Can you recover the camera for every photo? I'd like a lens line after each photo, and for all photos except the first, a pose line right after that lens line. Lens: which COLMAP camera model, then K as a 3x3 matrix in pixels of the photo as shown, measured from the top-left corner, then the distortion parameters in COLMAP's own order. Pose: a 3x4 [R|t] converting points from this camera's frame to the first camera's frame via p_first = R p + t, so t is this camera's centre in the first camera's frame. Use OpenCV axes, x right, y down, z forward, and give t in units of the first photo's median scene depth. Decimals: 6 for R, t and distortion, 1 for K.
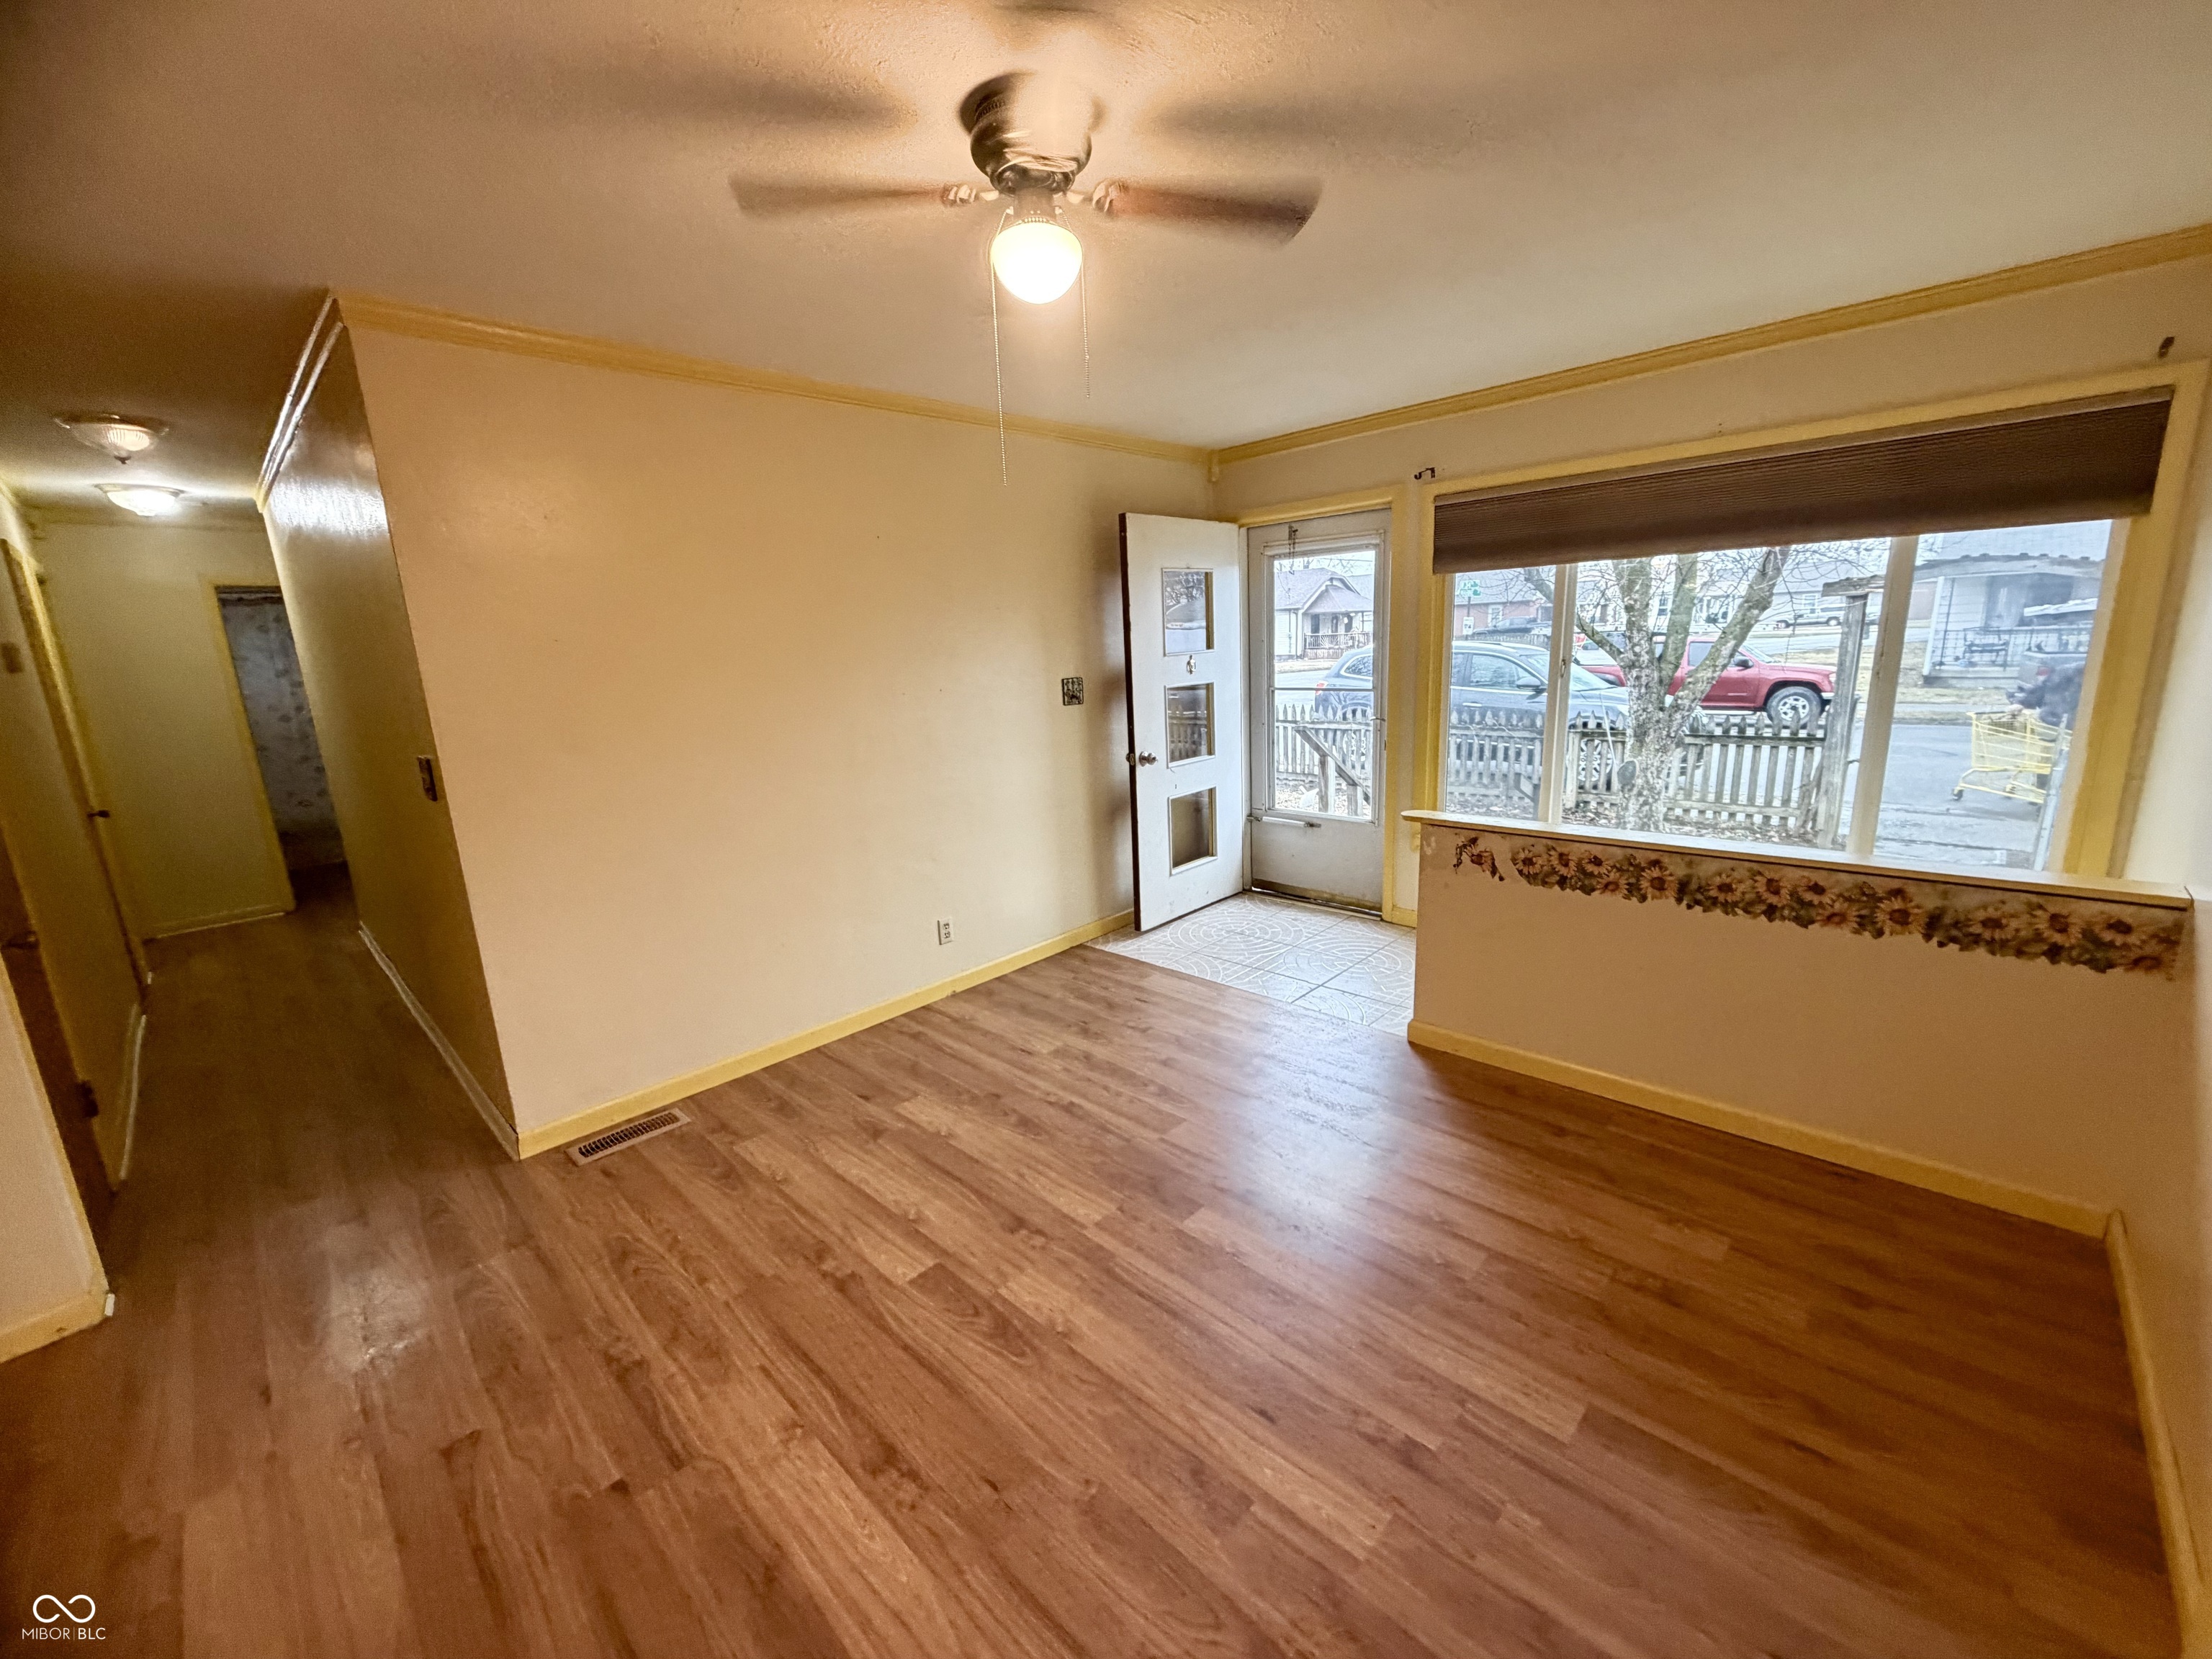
lens RADIAL K [[879.7, 0, 1099.6], [0, 879.7, 832.8], [0, 0, 1]] dist [0.000740, -0.000237]
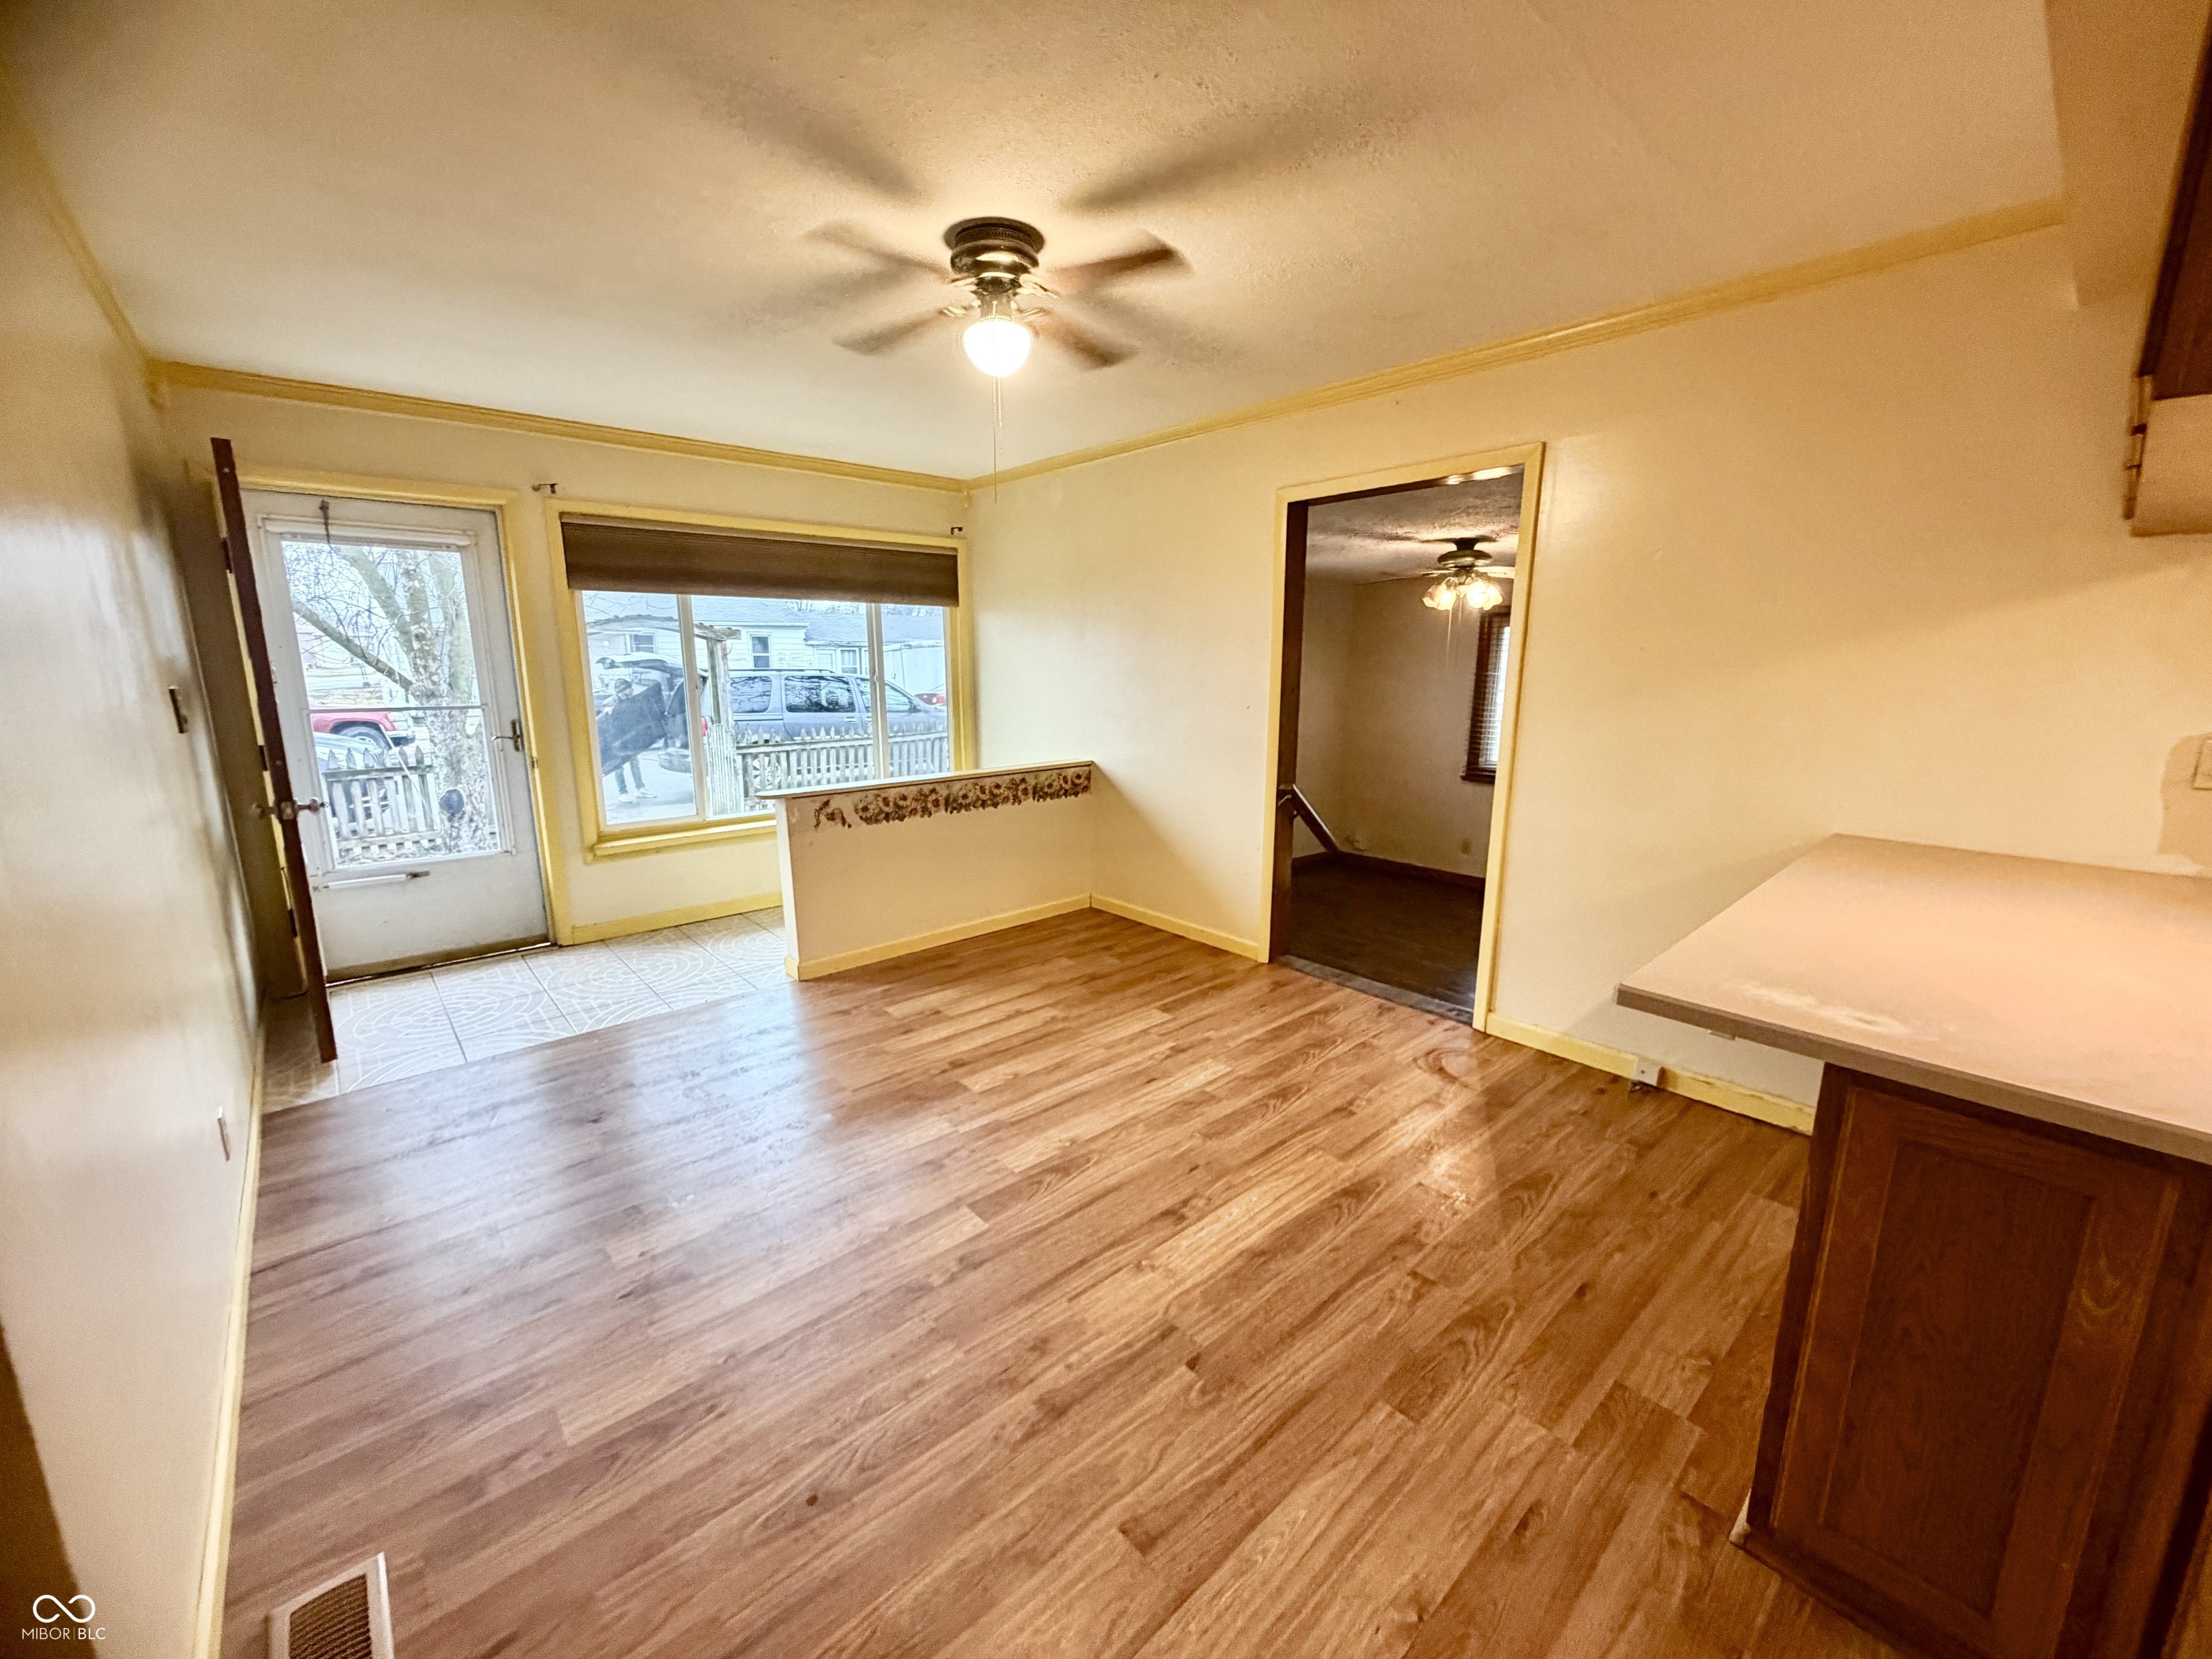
lens RADIAL K [[875.6, 0, 1106.0], [0, 875.6, 829.5], [0, 0, 1]] dist [-0.000512, -0.000213]
pose [[0.067948, -0.151641, 0.986097, -1.135232], [0.209098, 0.968595, 0.134541, -0.056160], [-0.975531, 0.197050, 0.097522, 0.641865]]
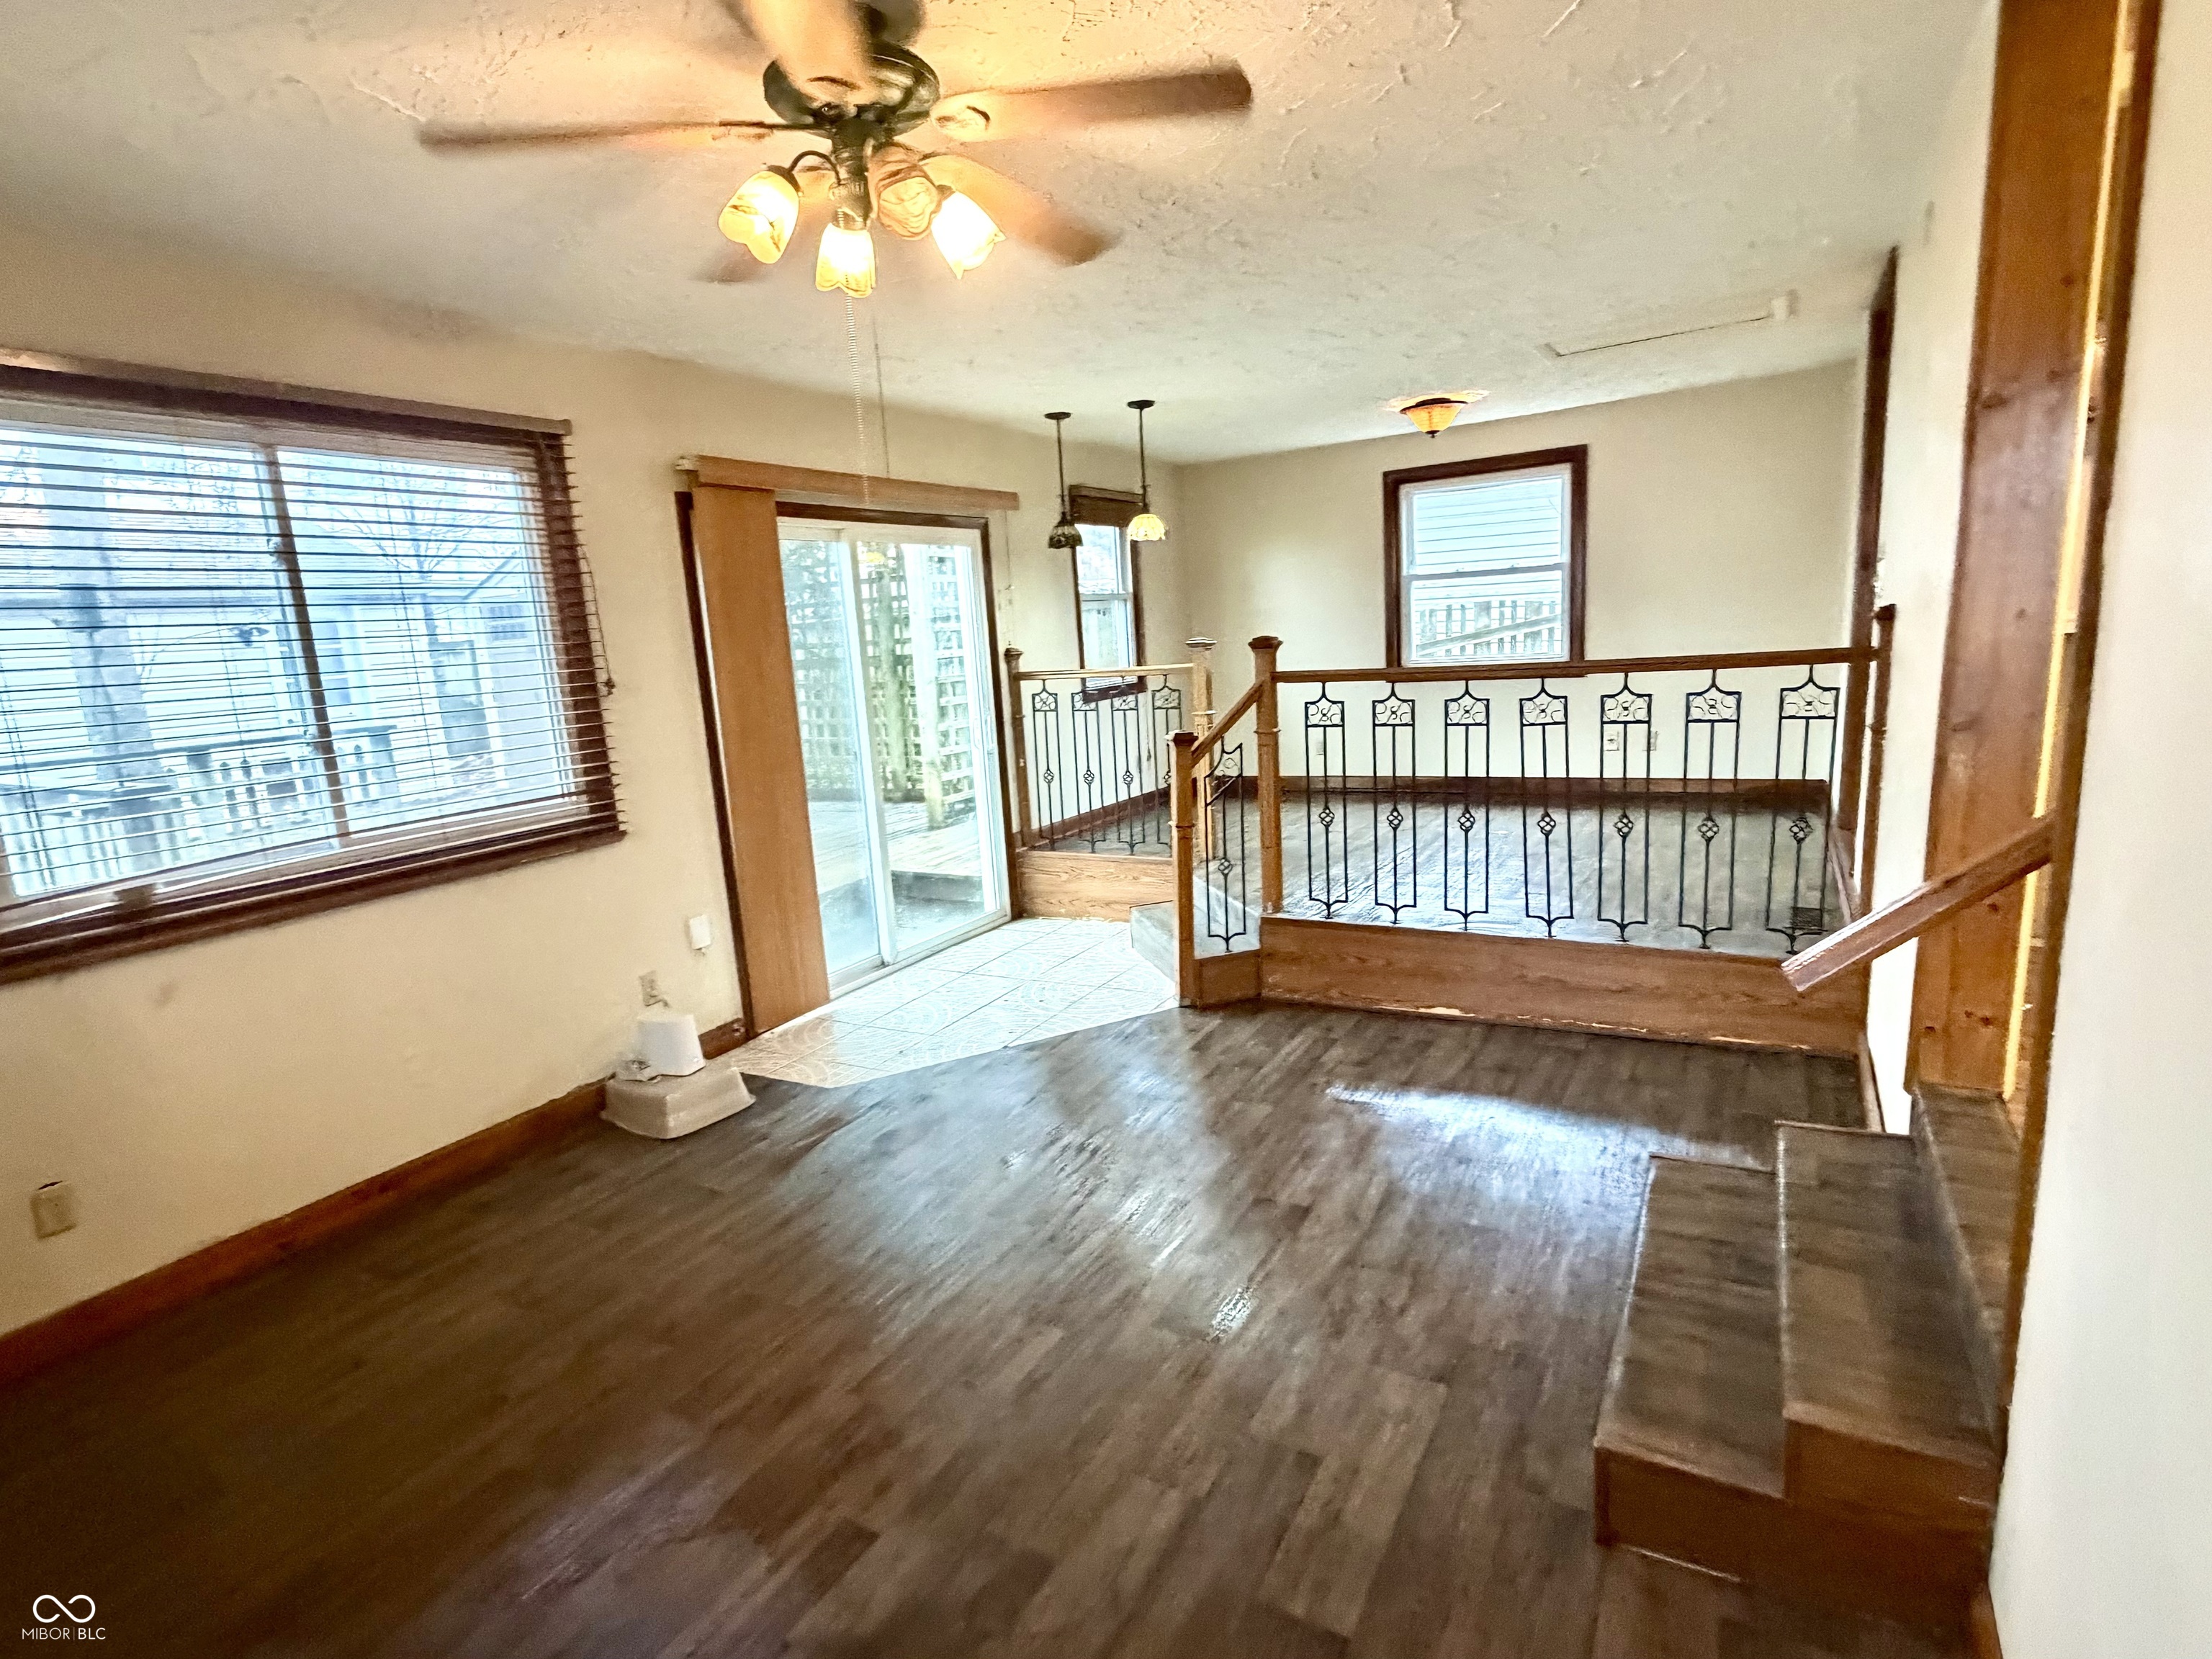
lens RADIAL K [[1118.6, 0, 1100.4], [0, 1118.6, 835.7], [0, 0, 1]] dist [0.002052, -0.000385]
pose [[-0.964699, 0.143458, -0.220852, 1.364184], [0.045296, 0.916497, 0.397469, -0.044845], [0.259430, 0.373434, -0.890642, 0.836517]]
